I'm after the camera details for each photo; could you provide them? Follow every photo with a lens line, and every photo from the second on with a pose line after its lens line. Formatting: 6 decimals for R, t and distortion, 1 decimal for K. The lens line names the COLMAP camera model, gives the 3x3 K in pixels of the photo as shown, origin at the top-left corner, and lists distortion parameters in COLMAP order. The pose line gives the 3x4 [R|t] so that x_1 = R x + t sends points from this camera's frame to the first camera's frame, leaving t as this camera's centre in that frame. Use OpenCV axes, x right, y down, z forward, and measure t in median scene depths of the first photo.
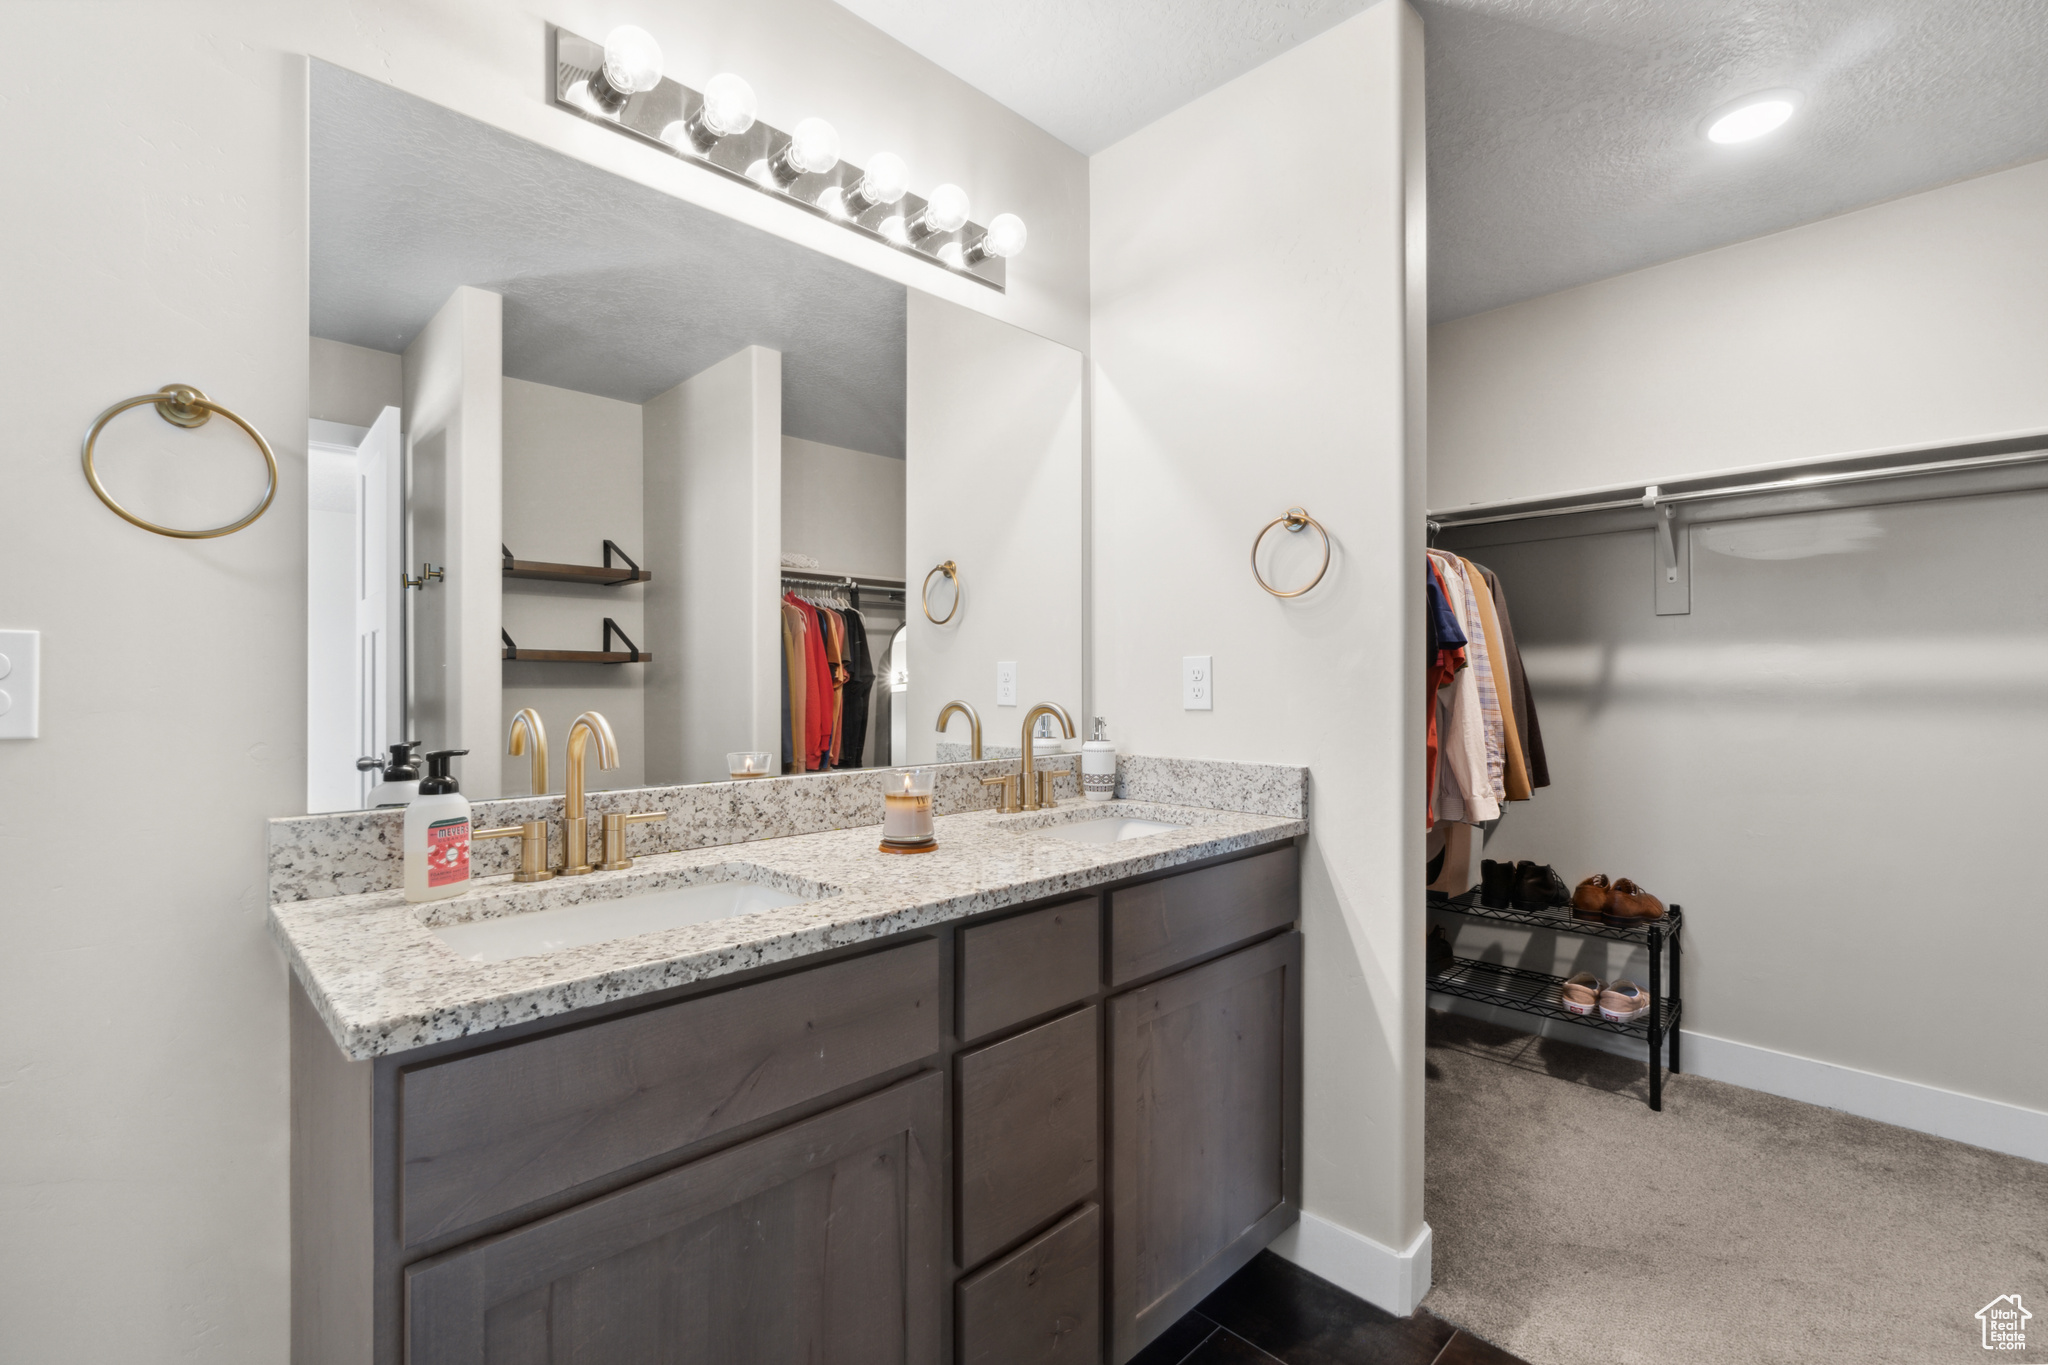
lens RADIAL K [[903.8, 0, 1024.0], [0, 903.8, 682.5], [0, 0, 1]] dist [-0.000151, 0.000060]
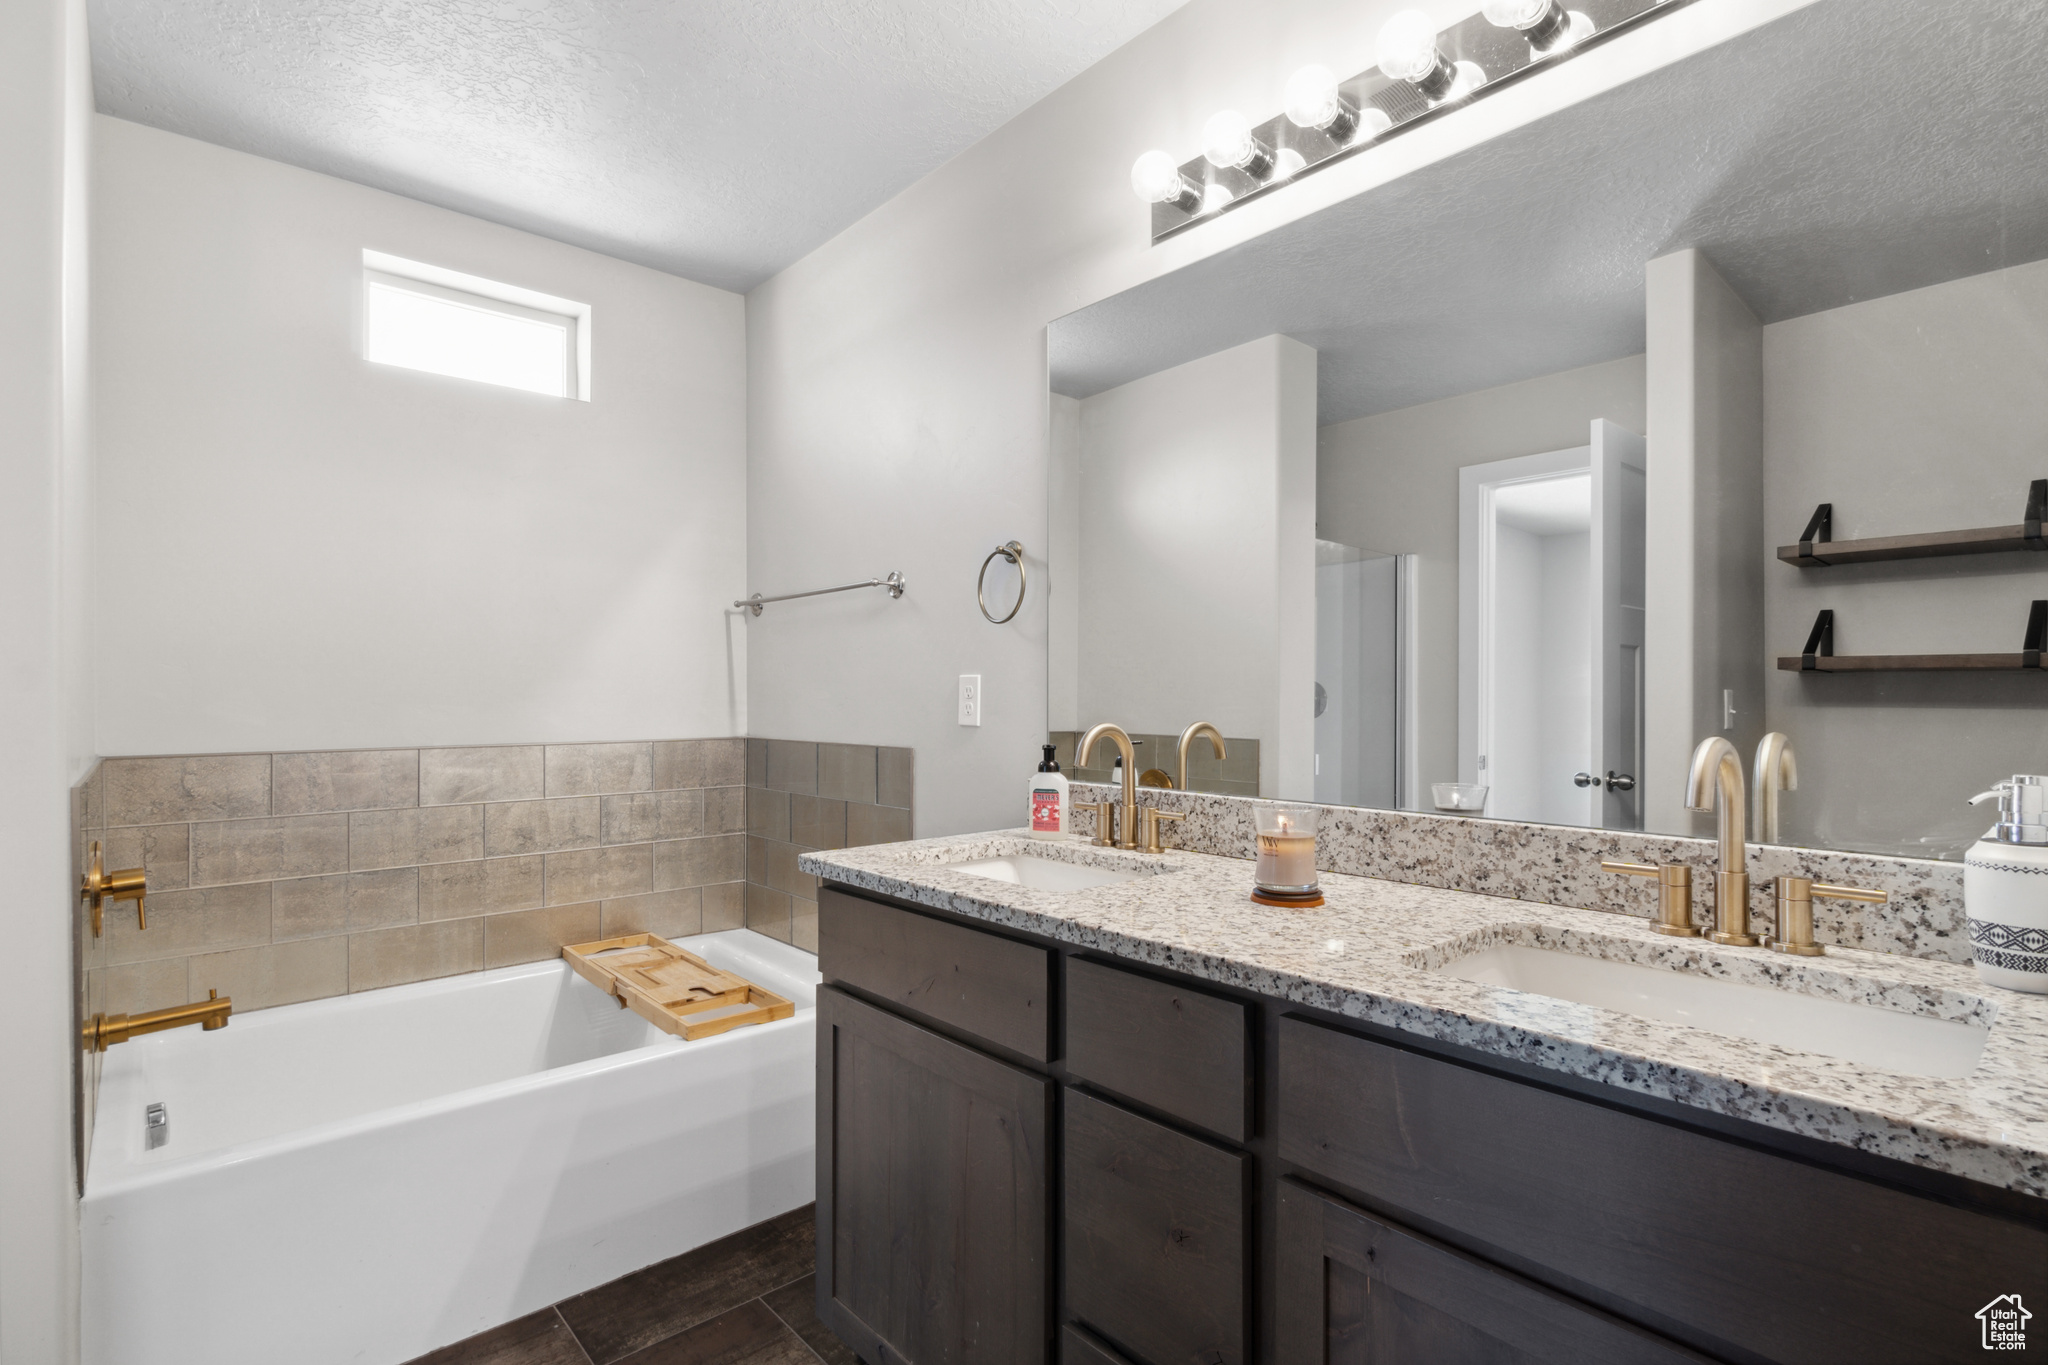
lens RADIAL K [[982.4, 0, 1018.7], [0, 982.4, 703.4], [0, 0, 1]] dist [0.002299, -0.000631]
pose [[-0.053090, 0.003906, -0.998582, 0.795792], [-0.002591, 0.999988, 0.004049, -0.000194], [0.998586, 0.002803, -0.053079, 0.809957]]
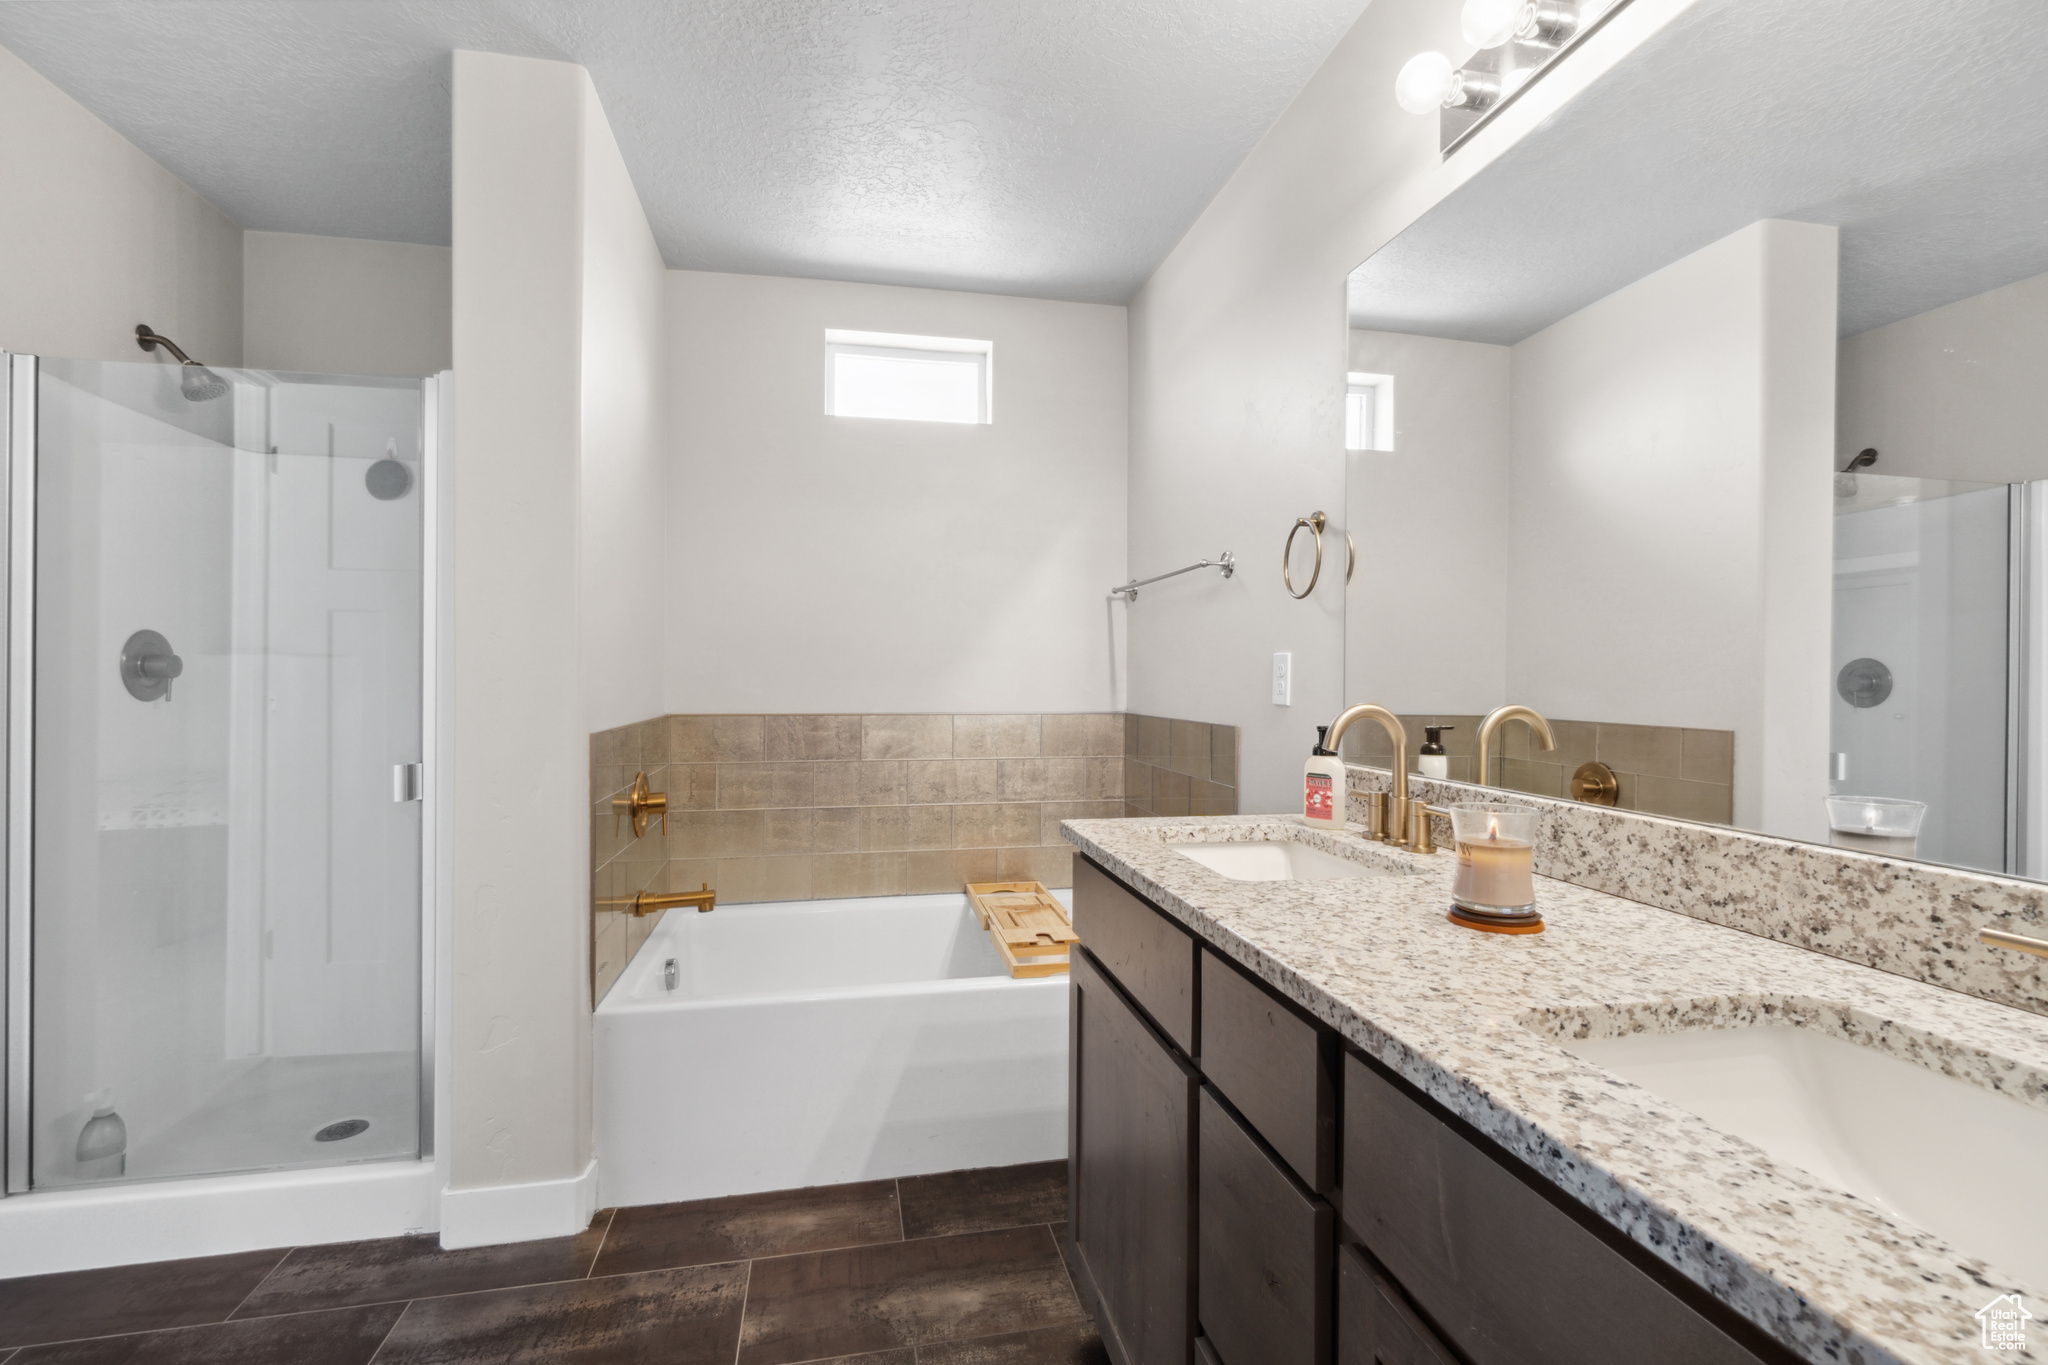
lens RADIAL K [[924.9, 0, 1024.0], [0, 924.9, 682.5], [0, 0, 1]] dist [0.009378, -0.001145]
pose [[-0.547577, -0.000060, -0.836755, 0.659465], [-0.008706, 0.999946, 0.005625, 0.002148], [0.836710, 0.010365, -0.547548, 1.096621]]
